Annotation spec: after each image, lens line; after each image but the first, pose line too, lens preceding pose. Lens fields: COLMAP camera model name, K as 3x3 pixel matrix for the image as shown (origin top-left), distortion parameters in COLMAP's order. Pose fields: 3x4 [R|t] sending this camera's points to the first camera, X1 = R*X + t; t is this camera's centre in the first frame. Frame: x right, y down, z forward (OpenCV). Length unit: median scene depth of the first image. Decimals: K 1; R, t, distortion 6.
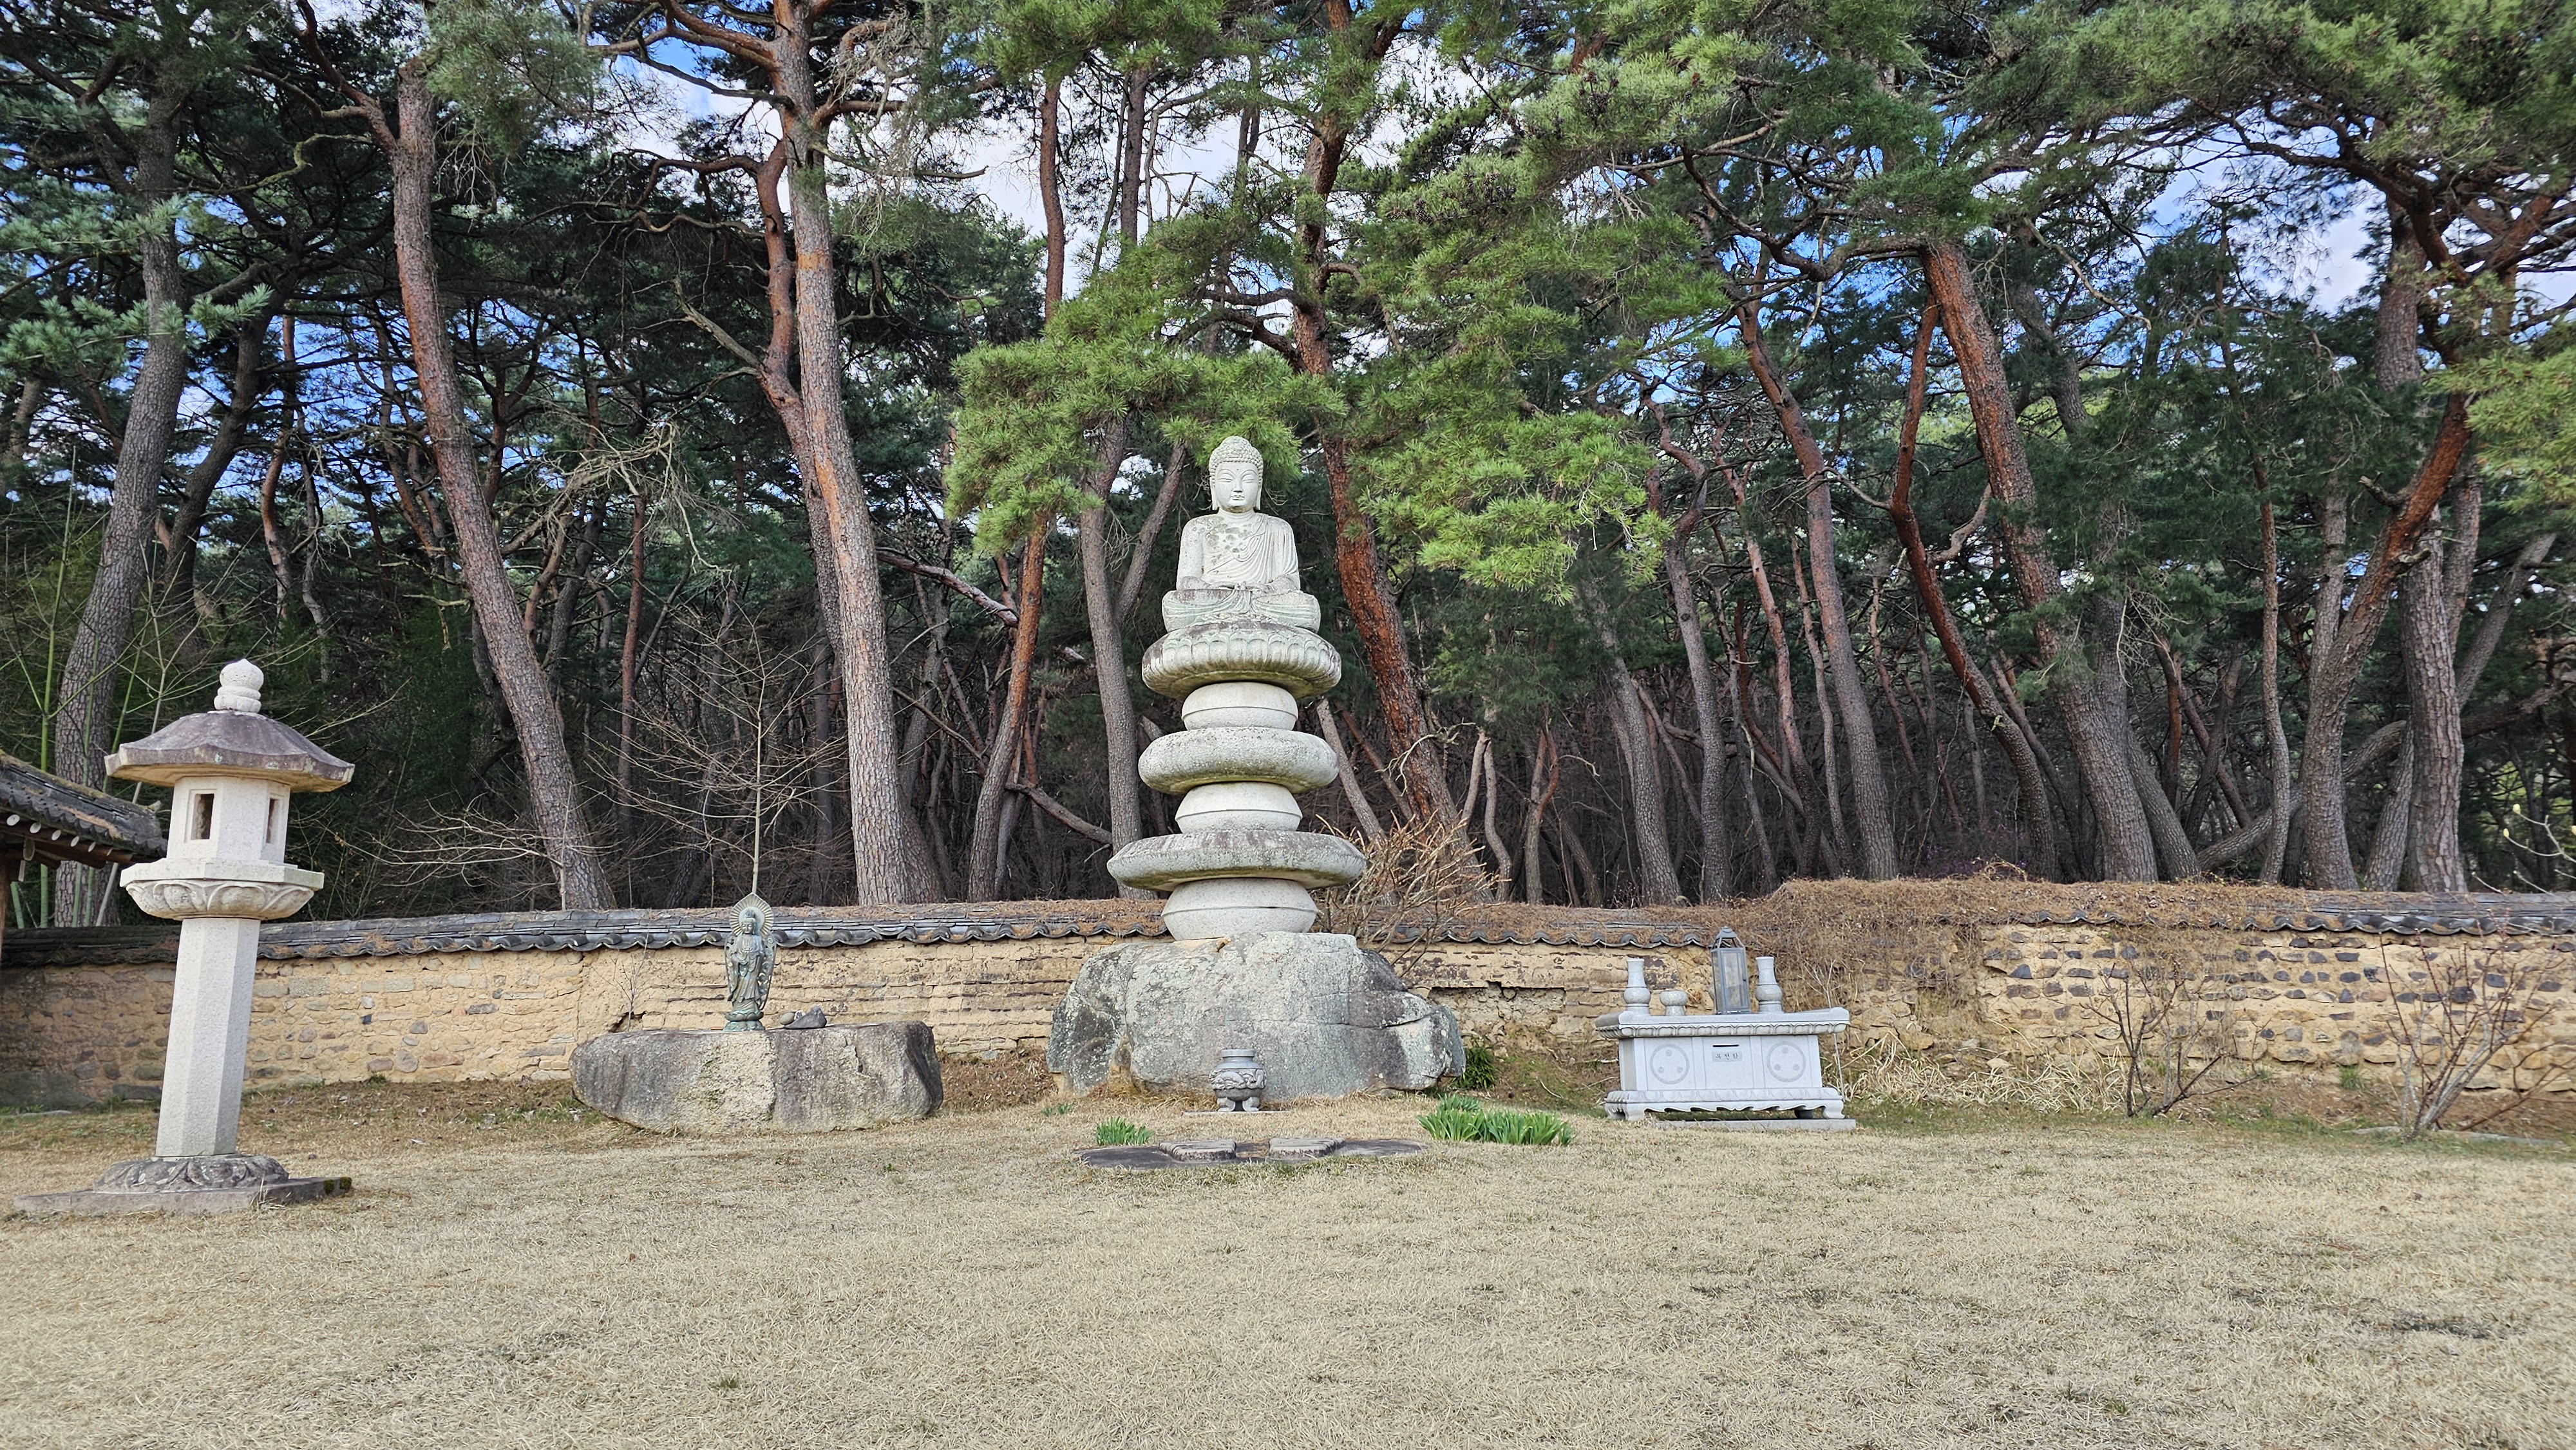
lens RADIAL K [[1686.0, 0, 1288.0], [0, 1686.0, 725.0], [0, 0, 1]] dist [0.052431, -0.032557]
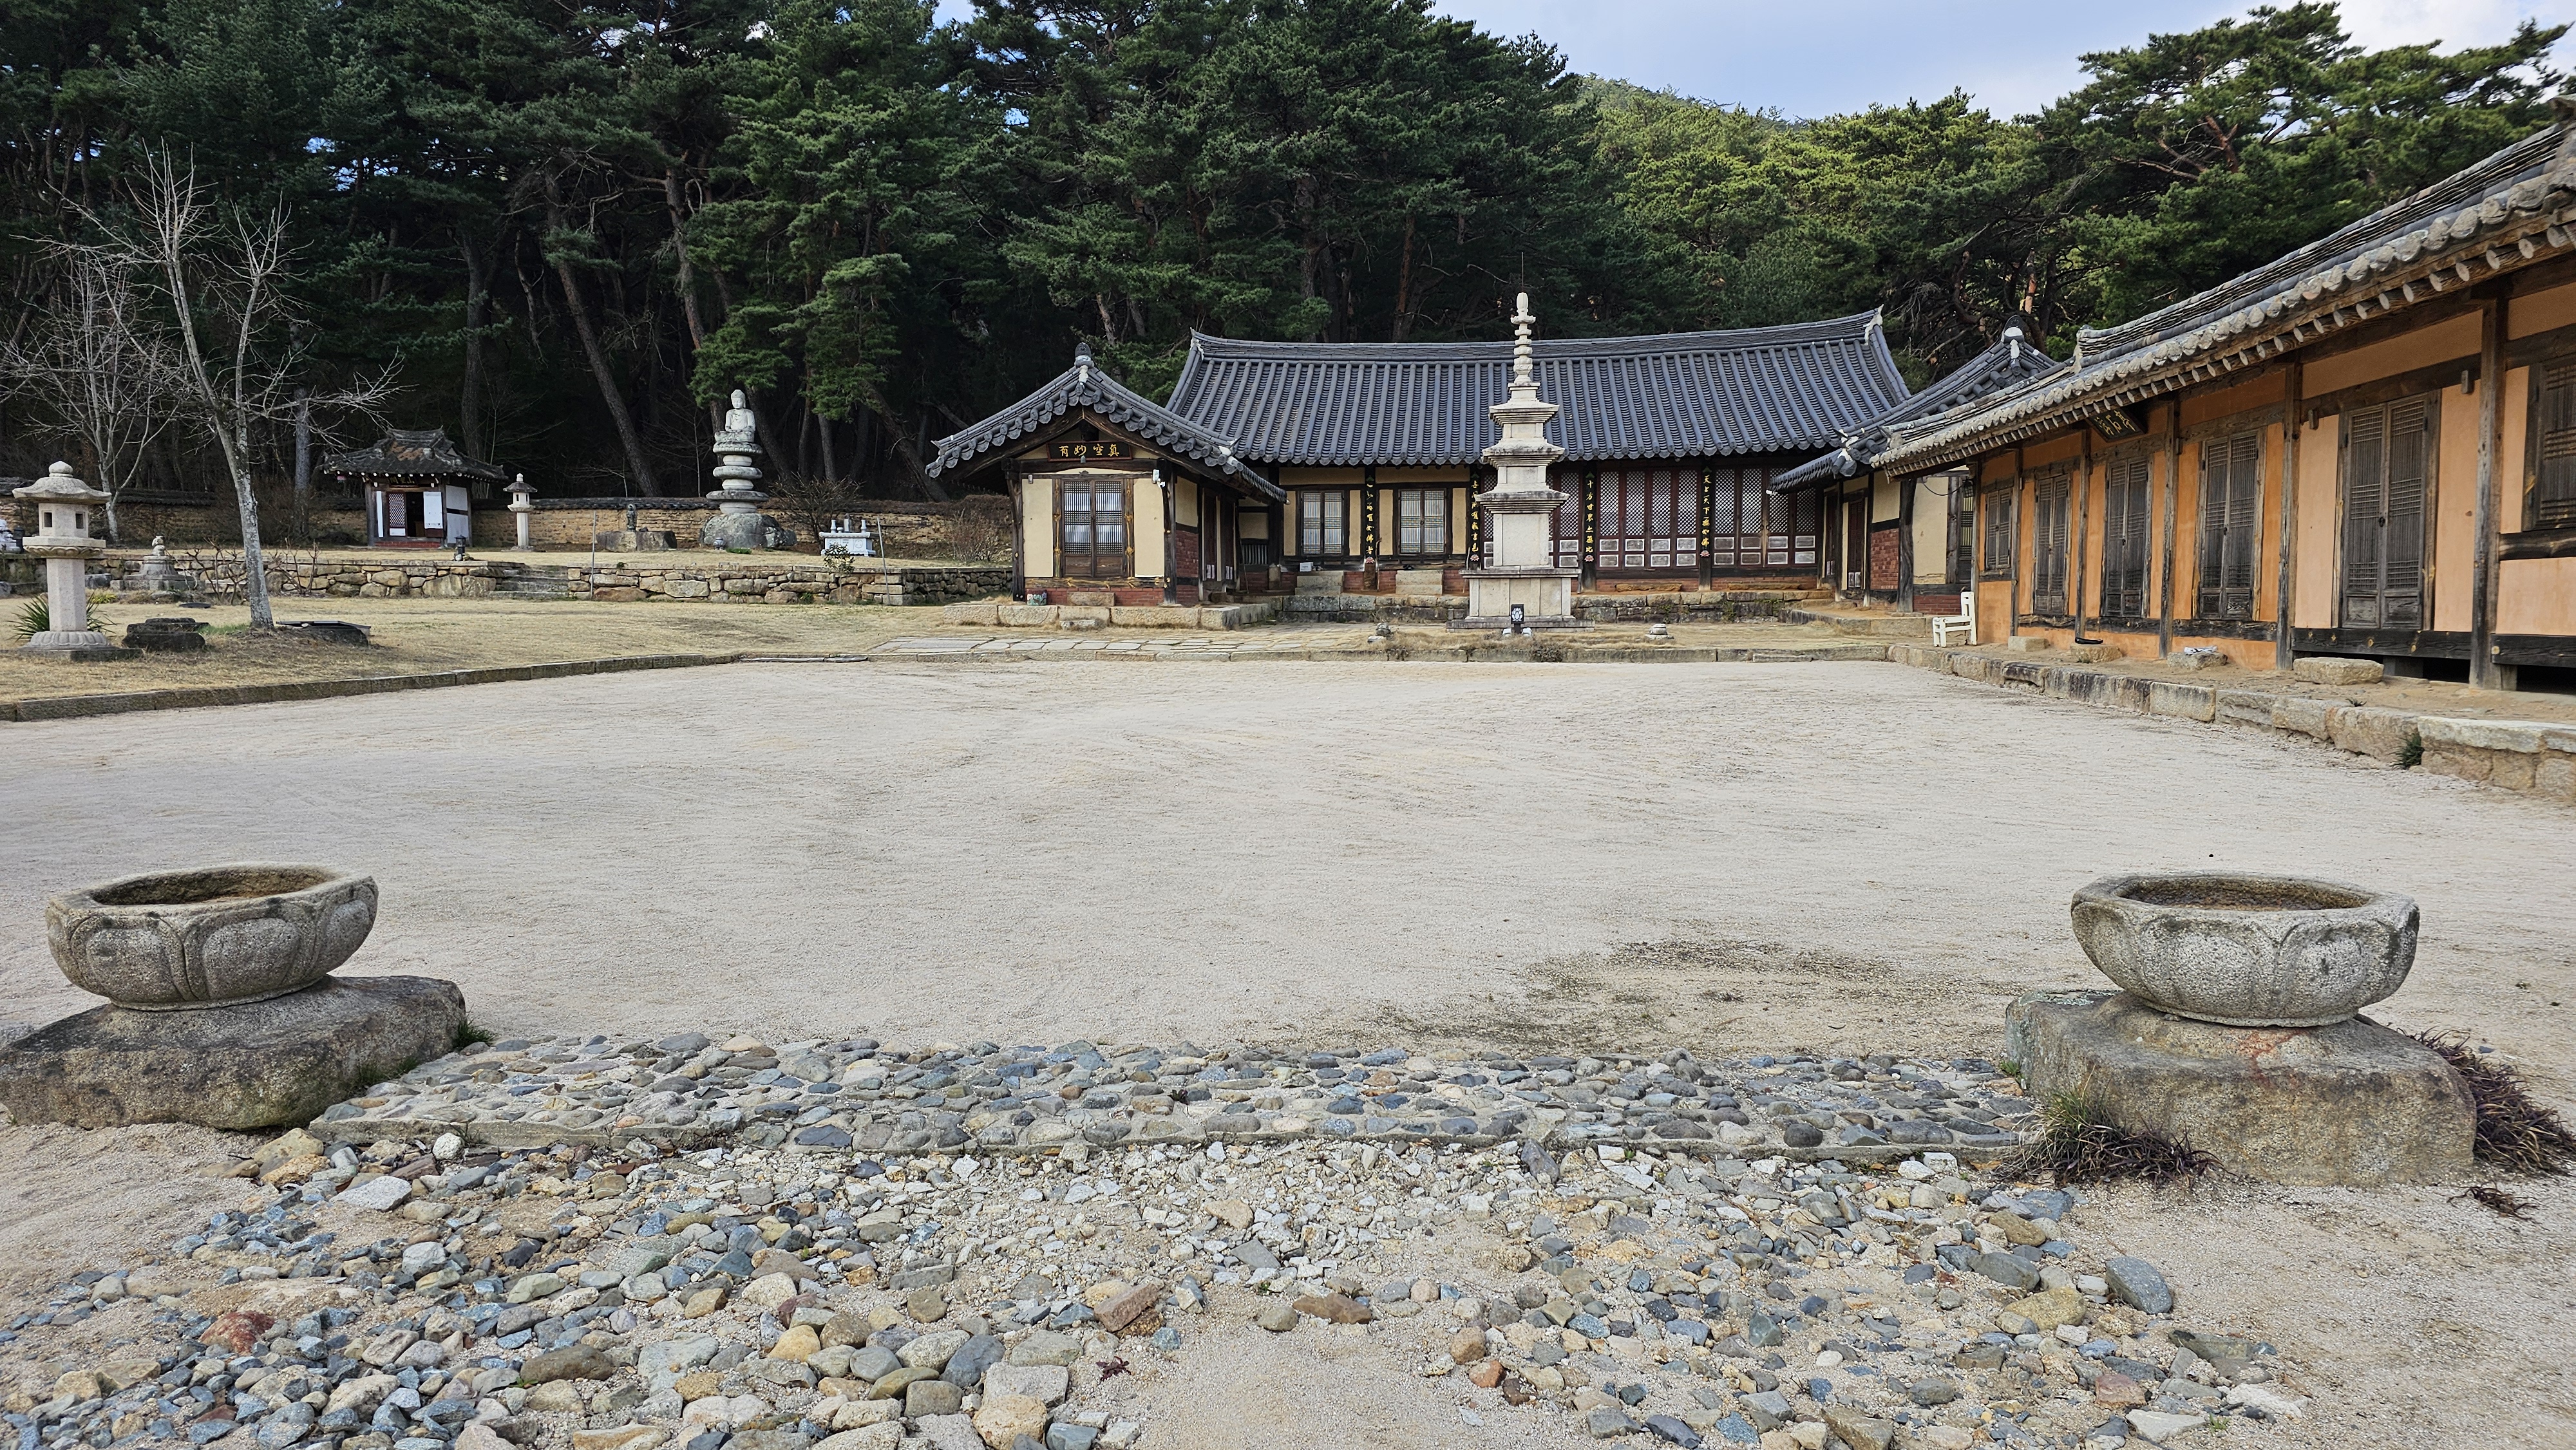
lens RADIAL K [[1686.0, 0, 1288.0], [0, 1686.0, 725.0], [0, 0, 1]] dist [0.052431, -0.032557]
pose [[0.990642, 0.037924, -0.131113, 1.981380], [-0.001269, 0.963139, 0.269003, -0.531237], [0.136482, -0.266319, 0.954173, -3.148933]]
